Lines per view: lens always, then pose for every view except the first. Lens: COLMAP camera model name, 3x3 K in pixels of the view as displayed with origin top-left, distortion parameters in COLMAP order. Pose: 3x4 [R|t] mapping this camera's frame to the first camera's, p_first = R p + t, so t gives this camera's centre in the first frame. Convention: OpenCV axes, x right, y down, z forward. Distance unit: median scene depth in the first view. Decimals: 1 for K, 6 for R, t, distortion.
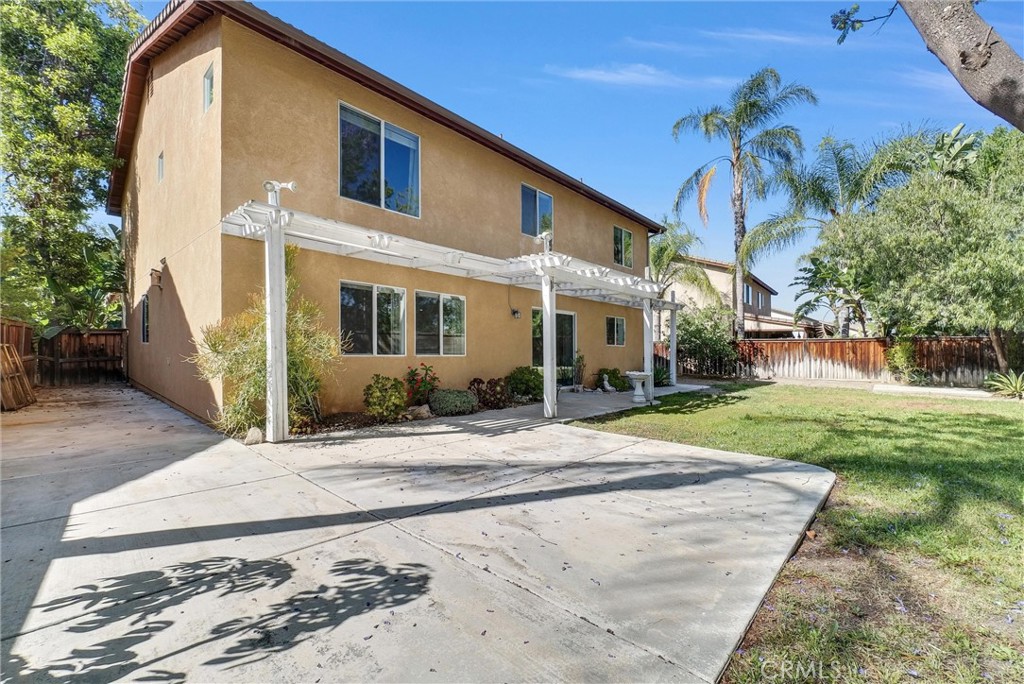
lens RADIAL K [[419.4, 0, 512.8], [0, 419.4, 341.3], [0, 0, 1]] dist [-0.001417, -0.000593]
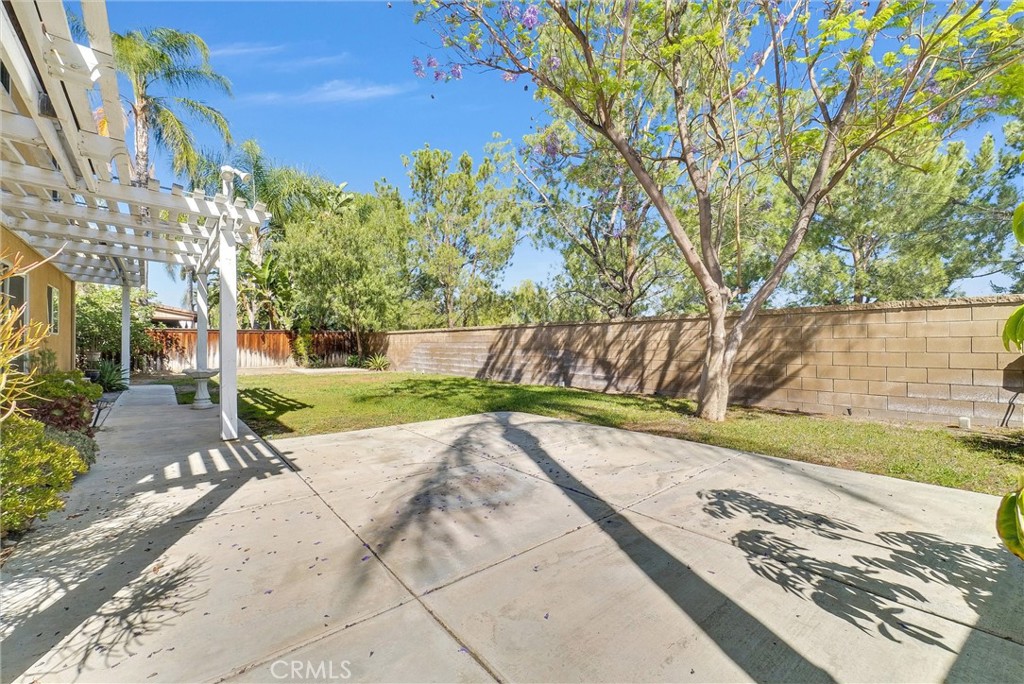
lens RADIAL K [[419.4, 0, 513.0], [0, 419.4, 343.9], [0, 0, 1]] dist [-0.001417, -0.000593]
pose [[0.126447, -0.008028, 0.991941, -1.862607], [-0.021076, 0.999720, 0.010778, 0.028609], [-0.991749, -0.022269, 0.126242, 1.590202]]
